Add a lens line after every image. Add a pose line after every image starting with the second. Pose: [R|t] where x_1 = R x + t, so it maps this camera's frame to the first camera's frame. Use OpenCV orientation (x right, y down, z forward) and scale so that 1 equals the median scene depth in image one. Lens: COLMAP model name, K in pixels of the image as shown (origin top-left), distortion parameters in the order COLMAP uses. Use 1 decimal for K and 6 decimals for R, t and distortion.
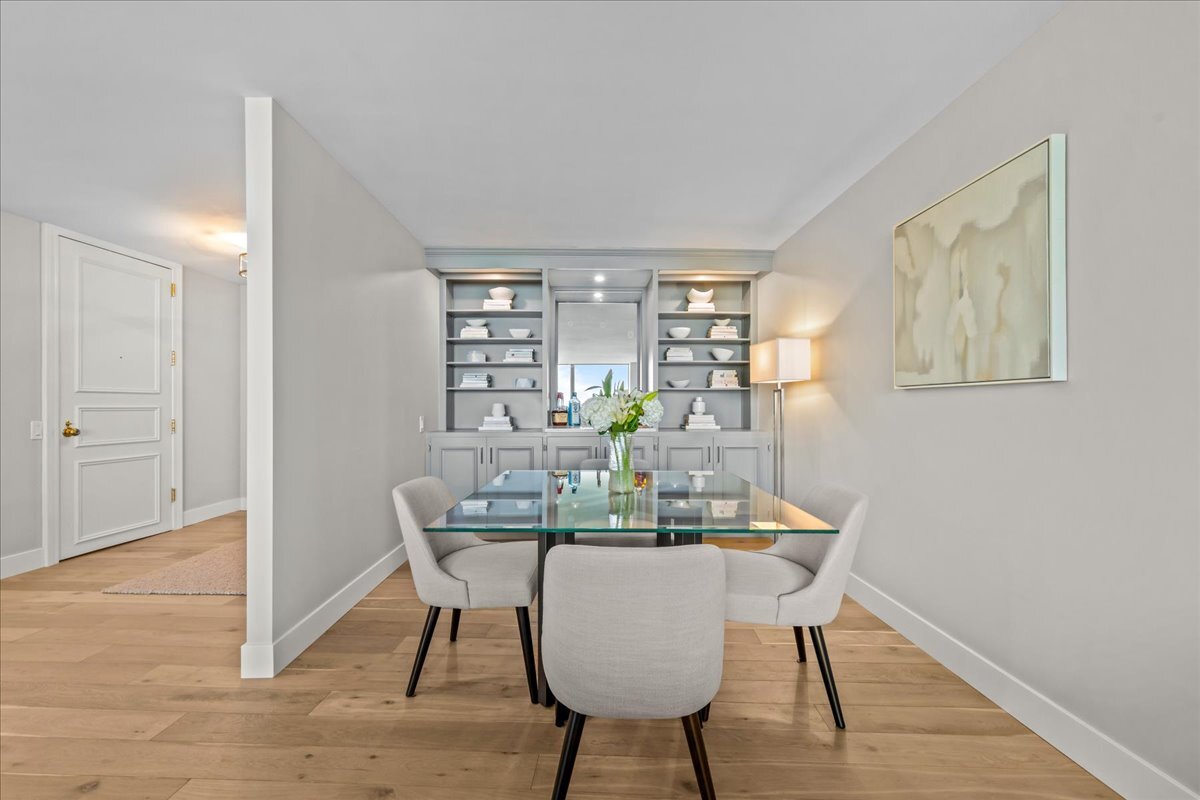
lens RADIAL K [[480.9, 0, 592.3], [0, 480.9, 397.6], [0, 0, 1]] dist [-0.002415, 0.000689]
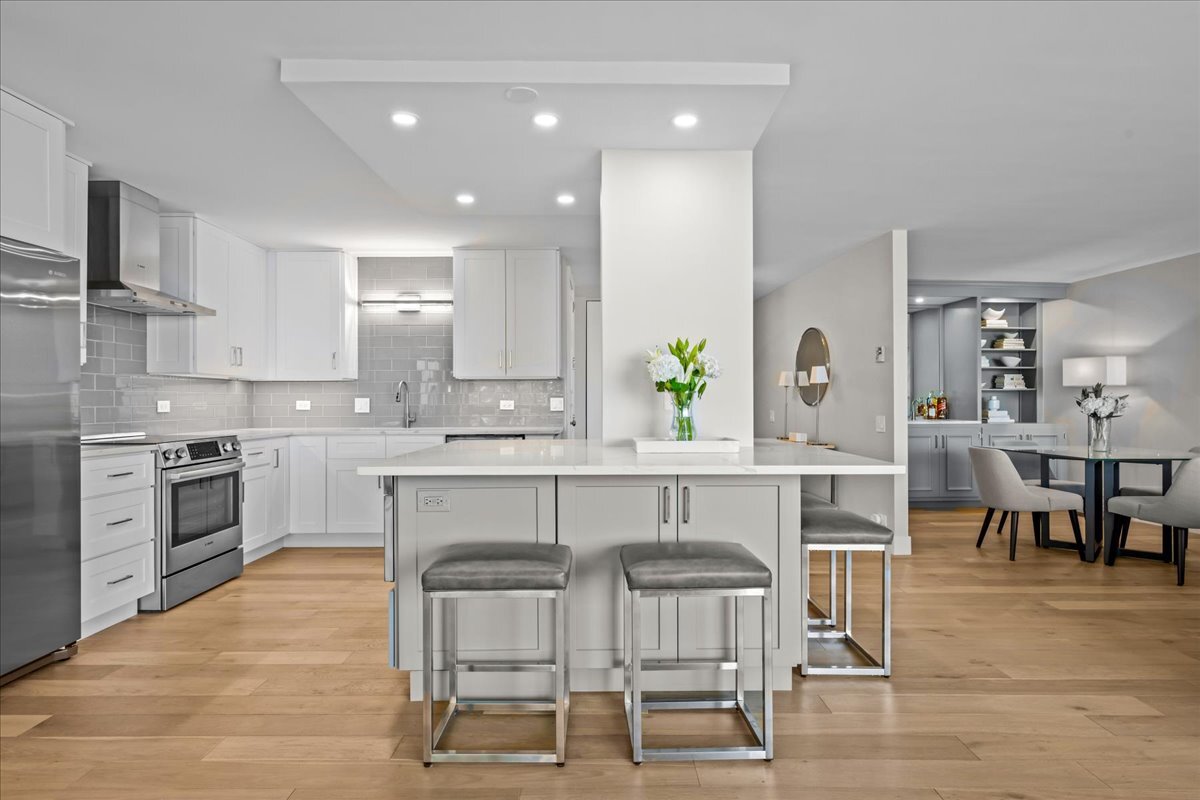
lens RADIAL K [[656.5, 0, 595.6], [0, 656.5, 398.6], [0, 0, 1]] dist [0.005211, 0.000532]
pose [[0.998351, -0.001341, 0.057384, -0.898578], [0.000872, 0.999966, 0.008191, -0.010008], [-0.057393, -0.008128, 0.998319, -0.628585]]
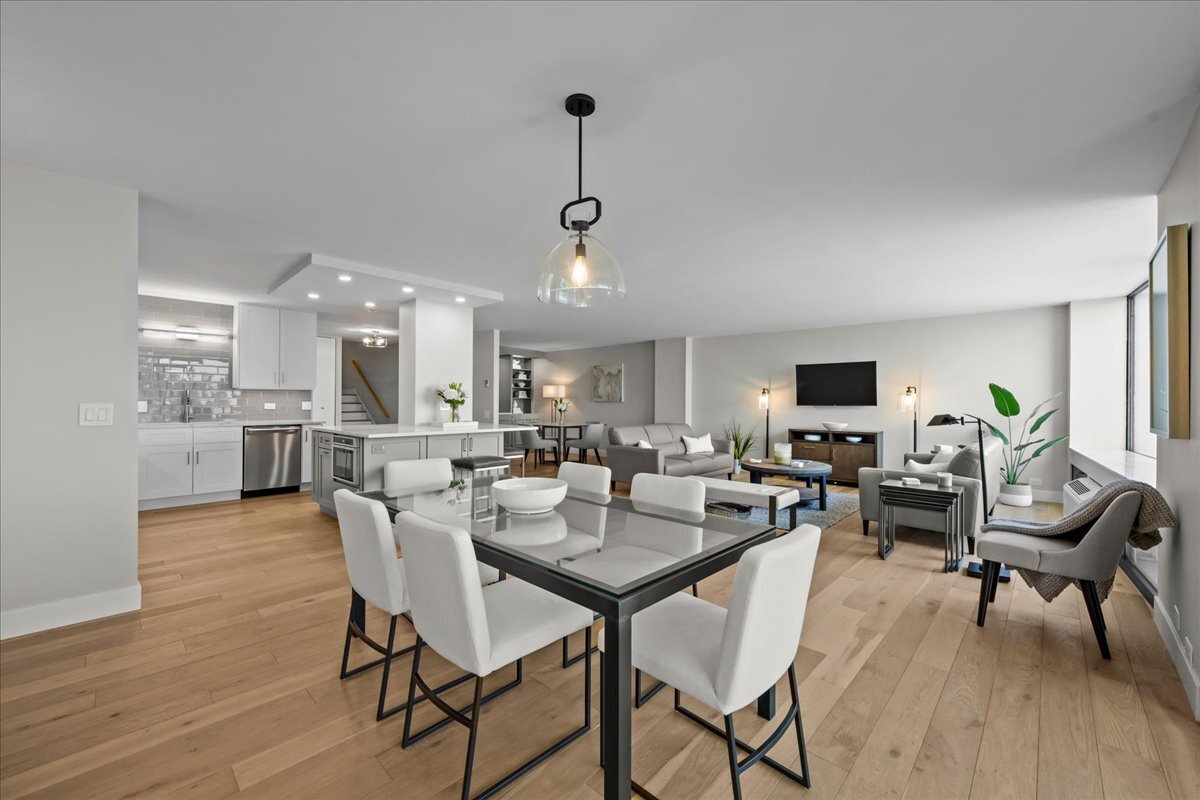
lens RADIAL K [[480.9, 0, 602.6], [0, 480.9, 401.4], [0, 0, 1]] dist [-0.002415, 0.000689]
pose [[0.647680, 0.003790, 0.761903, -1.474574], [-0.018024, 0.999784, 0.010349, -0.035427], [-0.761699, -0.020435, 0.647608, -1.068532]]
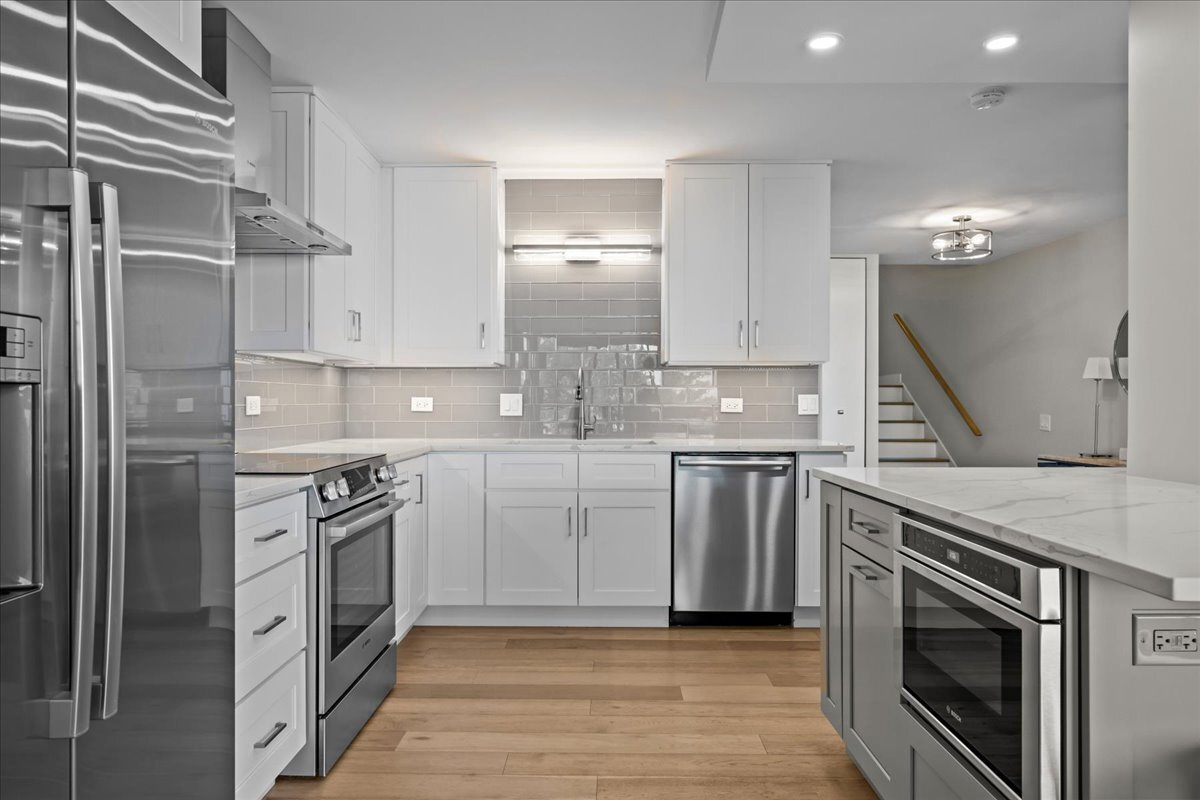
lens RADIAL K [[782.3, 0, 594.7], [0, 782.3, 397.8], [0, 0, 1]] dist [-0.003358, 0.001410]
pose [[0.999083, 0.003232, 0.042700, -1.226099], [-0.003644, 0.999948, 0.009566, -0.005101], [-0.042667, -0.009713, 0.999042, -0.320258]]
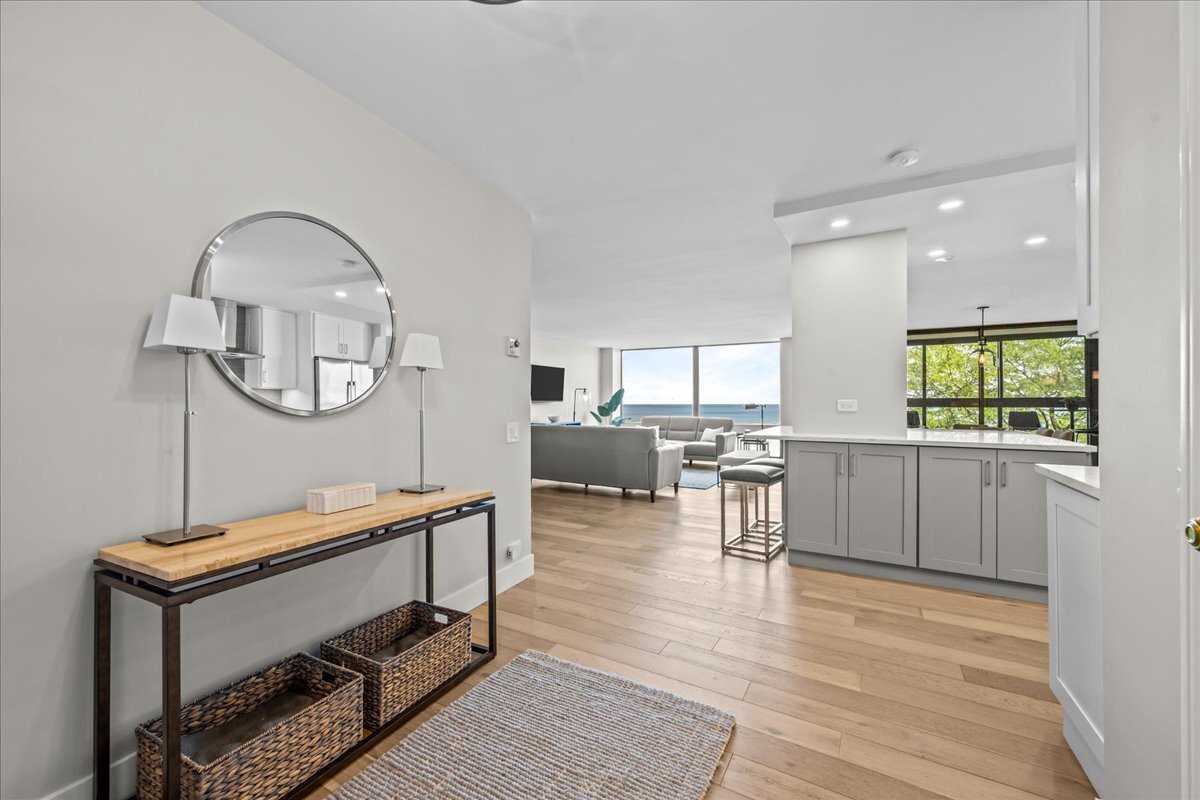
lens RADIAL K [[480.9, 0, 600.8], [0, 480.9, 405.6], [0, 0, 1]] dist [-0.002415, 0.000689]
pose [[-0.895332, -0.001225, 0.445399, -0.755703], [-0.005782, 0.999944, -0.008873, 0.012057], [-0.445363, -0.010520, -0.895288, 1.074909]]
